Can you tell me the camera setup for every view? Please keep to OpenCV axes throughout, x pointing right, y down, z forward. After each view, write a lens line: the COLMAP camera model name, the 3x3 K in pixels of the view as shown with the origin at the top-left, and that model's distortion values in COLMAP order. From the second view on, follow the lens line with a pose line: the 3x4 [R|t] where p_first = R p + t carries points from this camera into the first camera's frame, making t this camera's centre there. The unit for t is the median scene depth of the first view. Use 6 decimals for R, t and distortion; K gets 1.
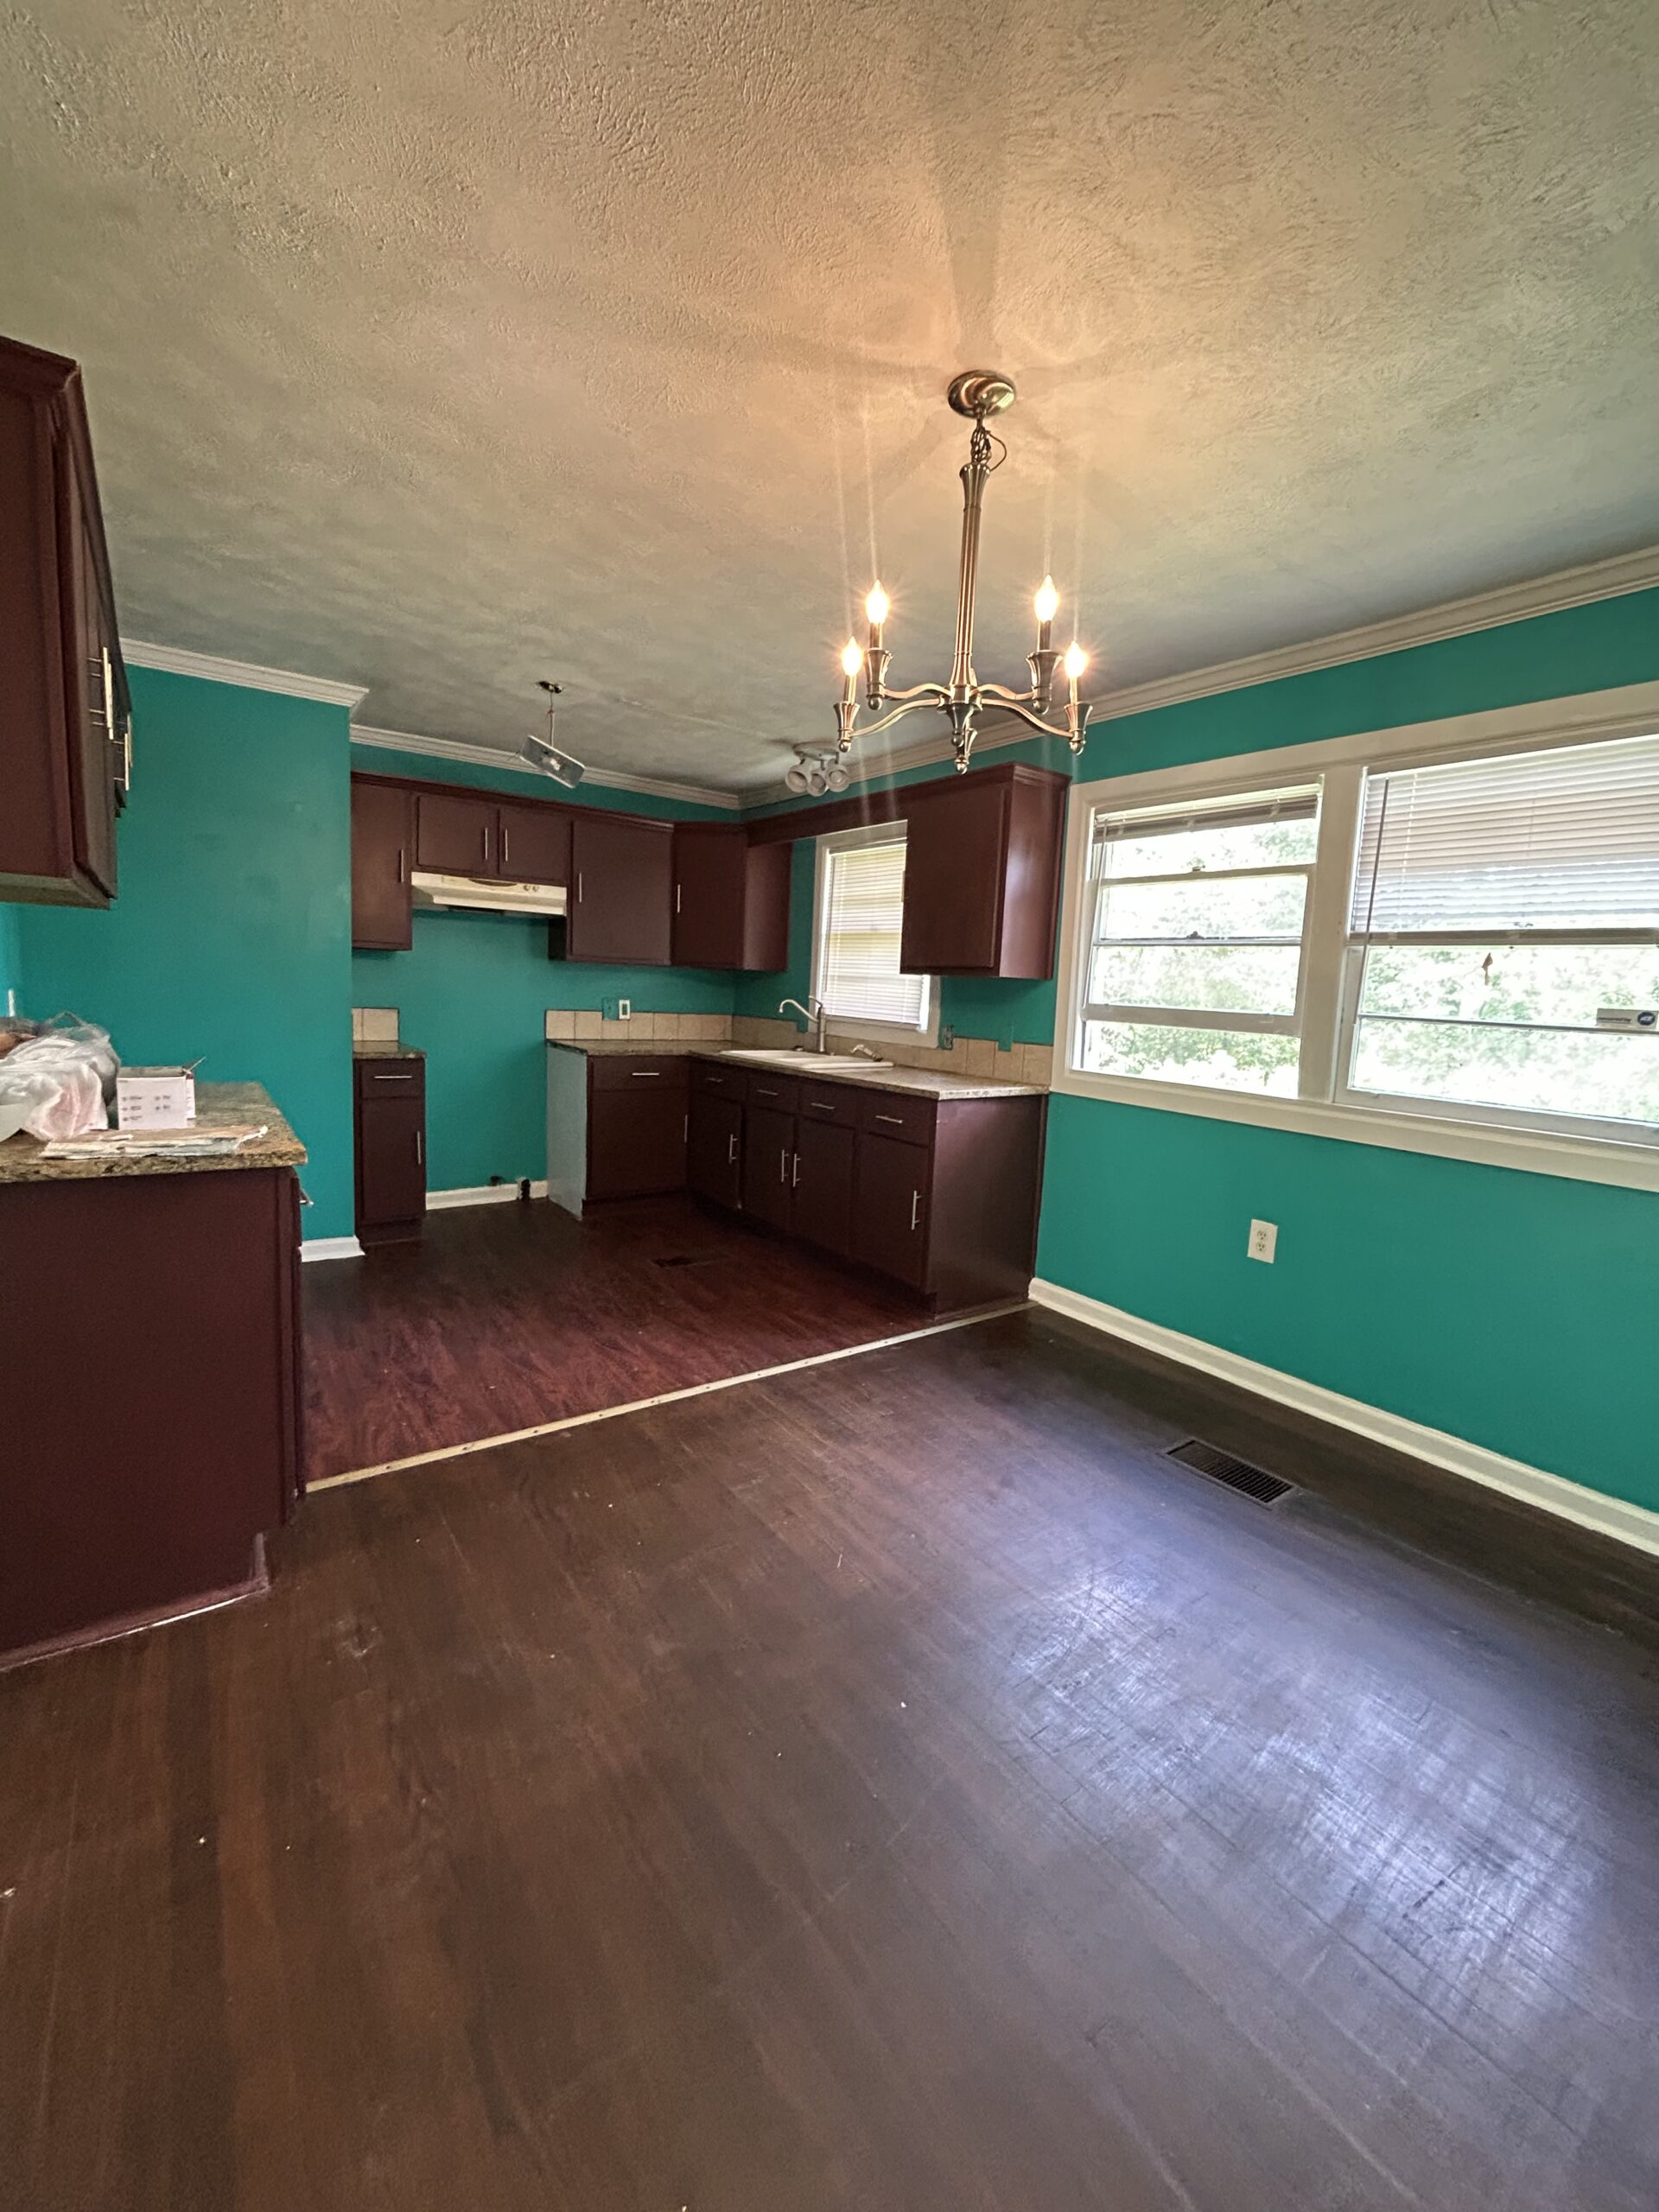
lens RADIAL K [[899.9, 0, 829.5], [0, 899.9, 1106.0], [0, 0, 1]] dist [-0.002128, -0.000240]
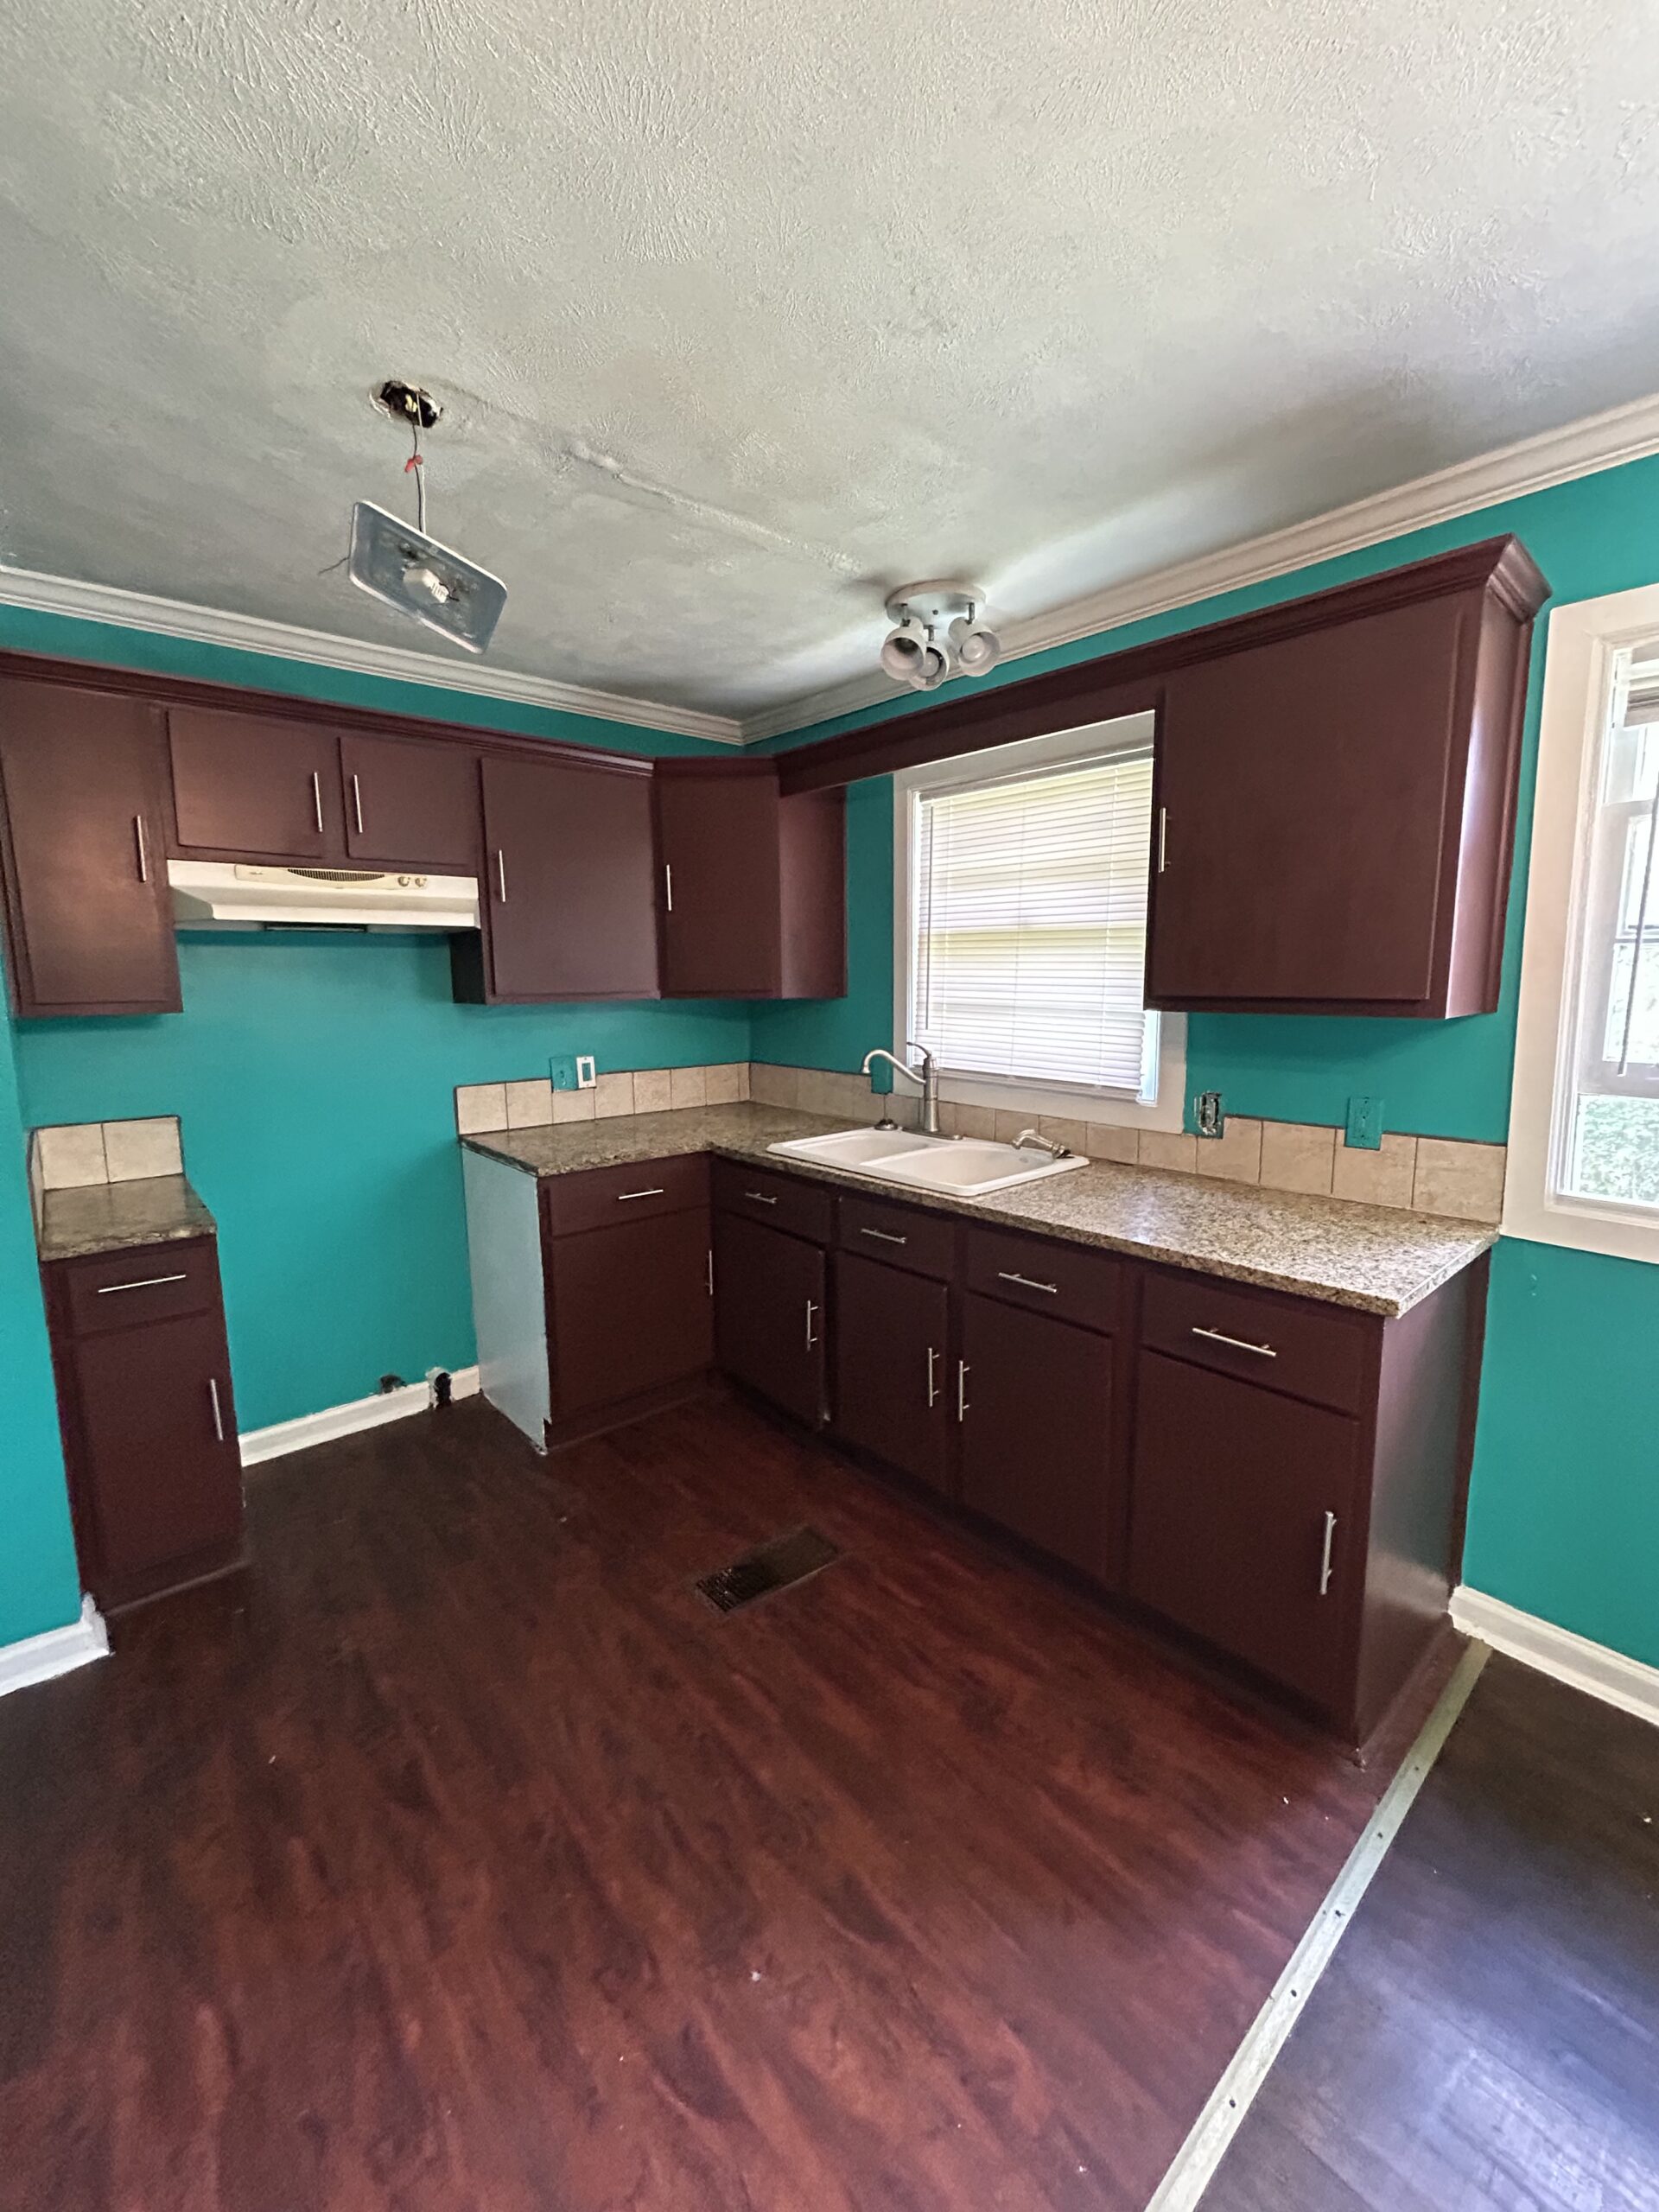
lens RADIAL K [[897.6, 0, 824.6], [0, 897.6, 1098.4], [0, 0, 1]] dist [-0.001131, -0.000230]
pose [[0.994803, -0.067429, 0.076288, -0.137881], [0.066461, 0.997674, 0.015165, -0.106538], [-0.077133, -0.010016, 0.996970, 0.453386]]
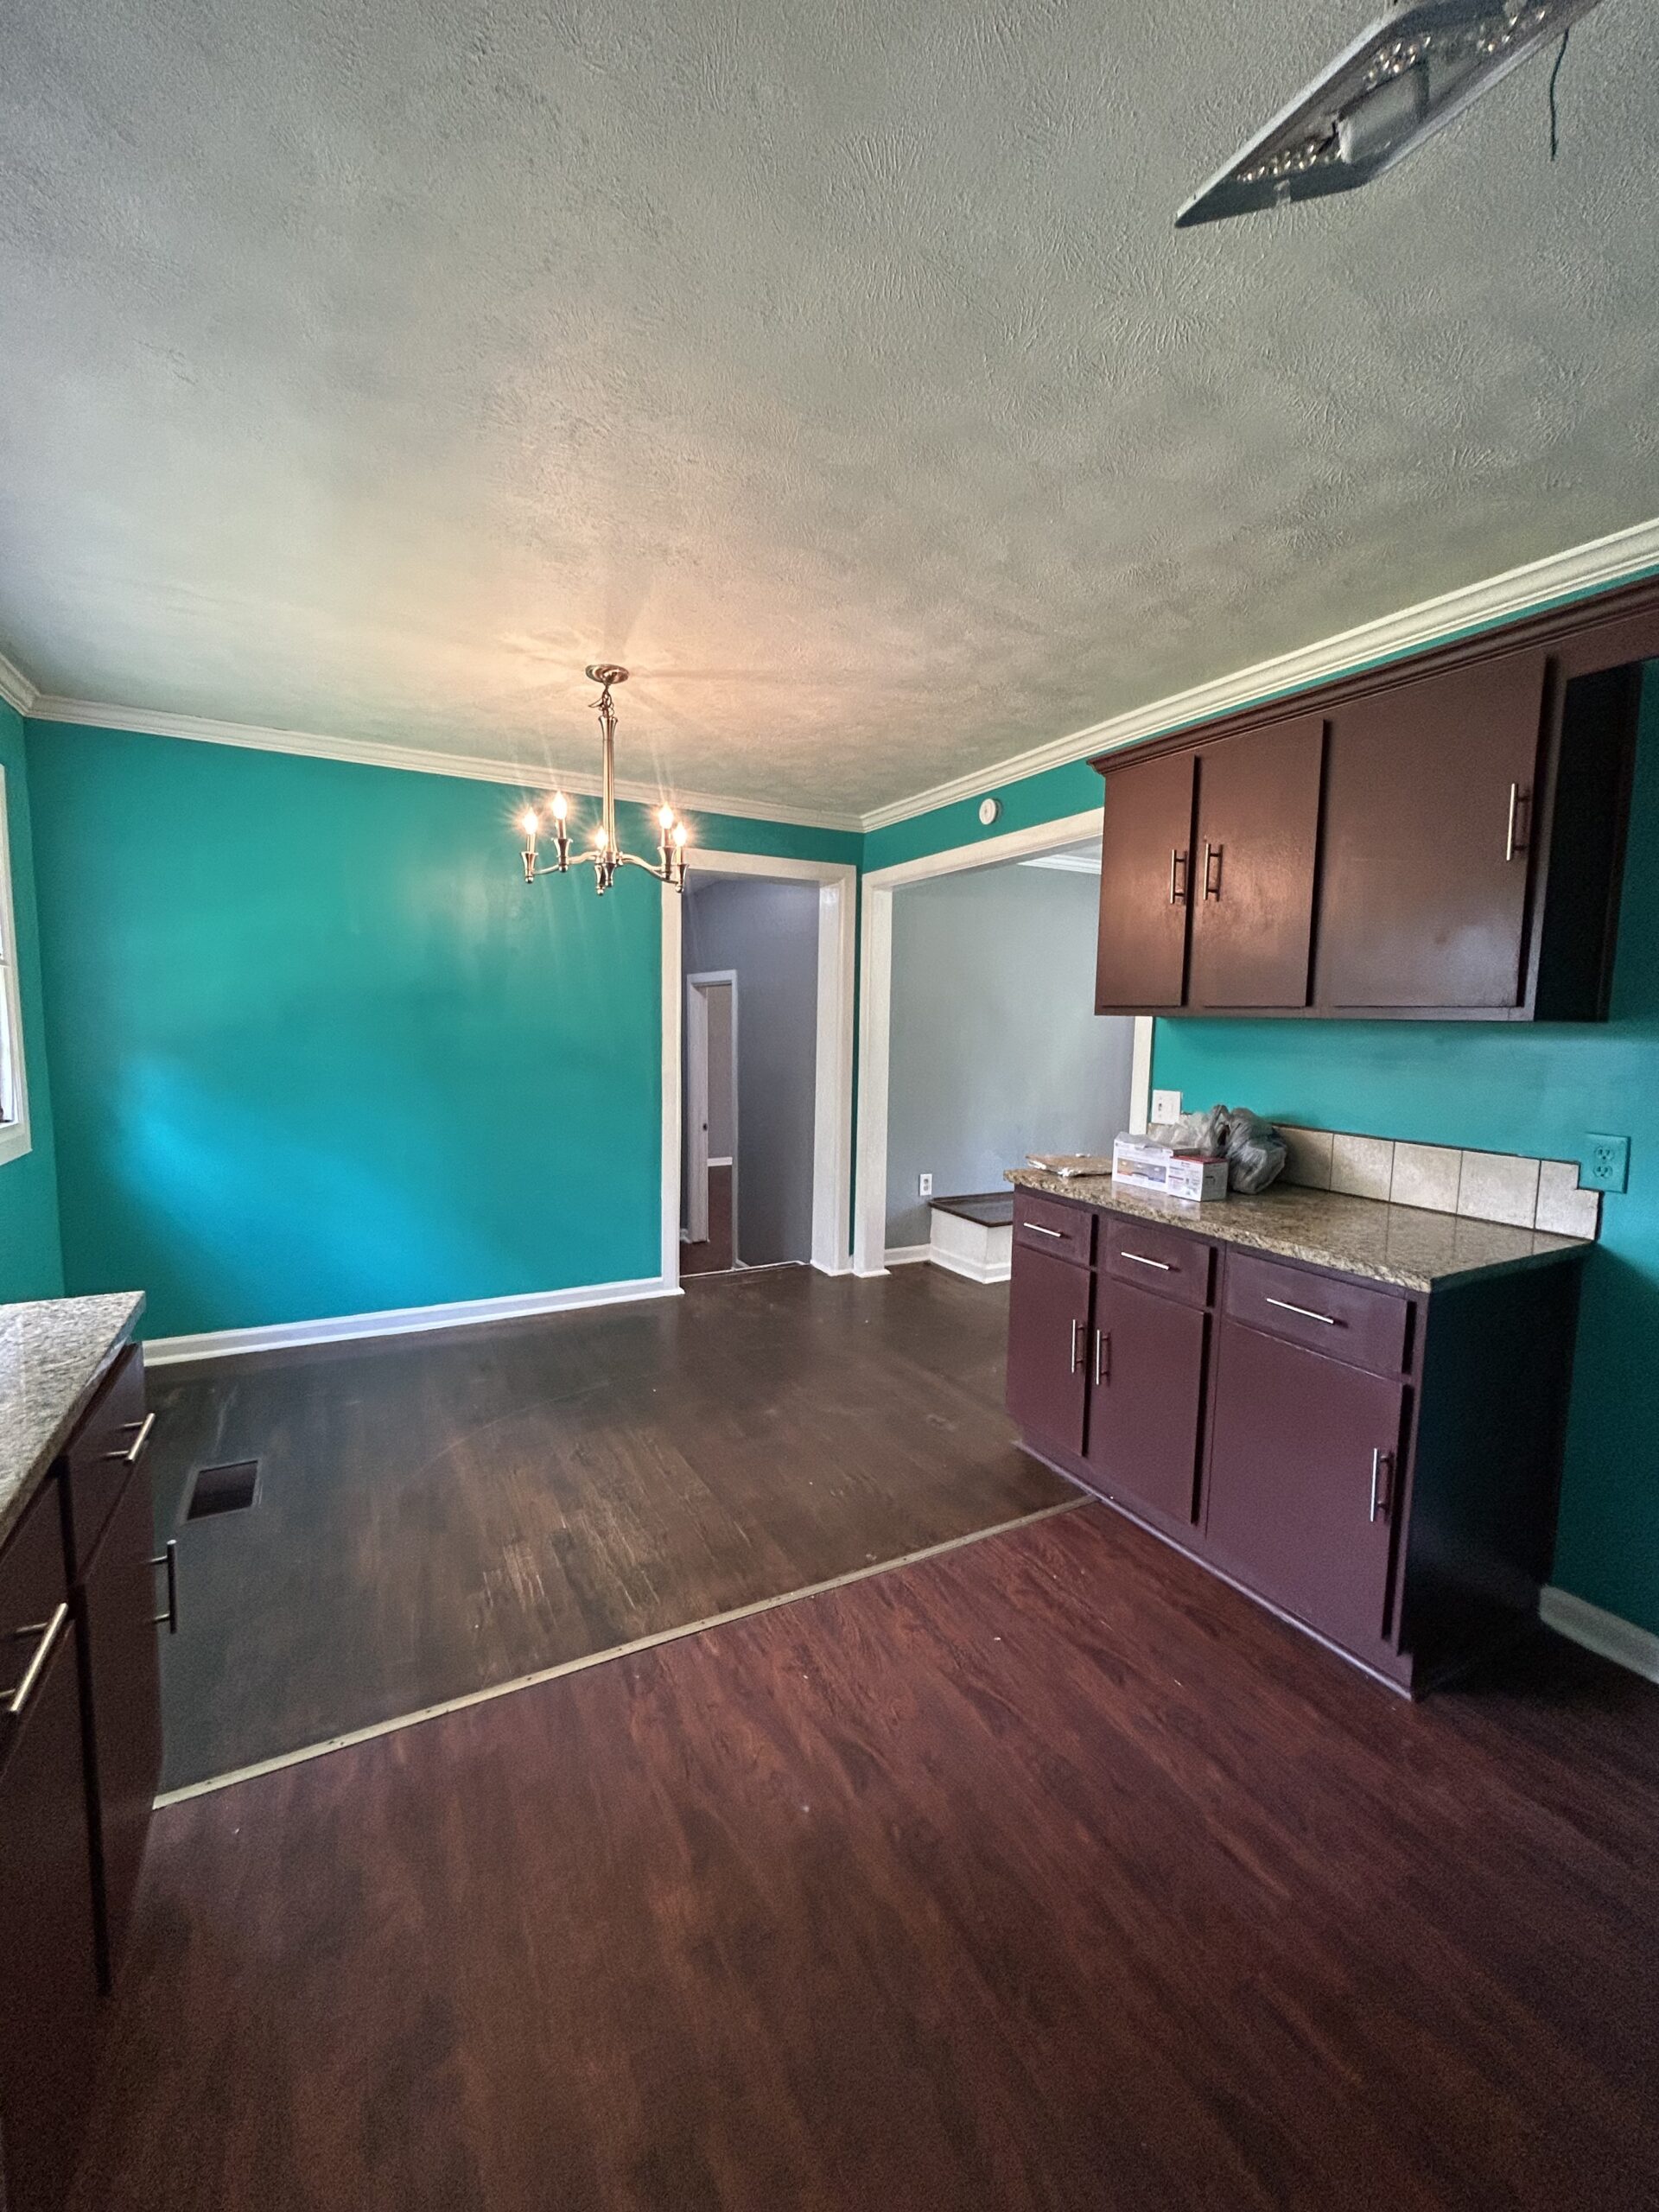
lens RADIAL K [[899.9, 0, 829.5], [0, 899.9, 1106.0], [0, 0, 1]] dist [-0.002128, -0.000240]
pose [[-0.989247, -0.083077, 0.120366, -0.186869], [-0.053259, 0.971124, 0.232555, -0.167132], [-0.136210, 0.223643, -0.965106, 1.031154]]
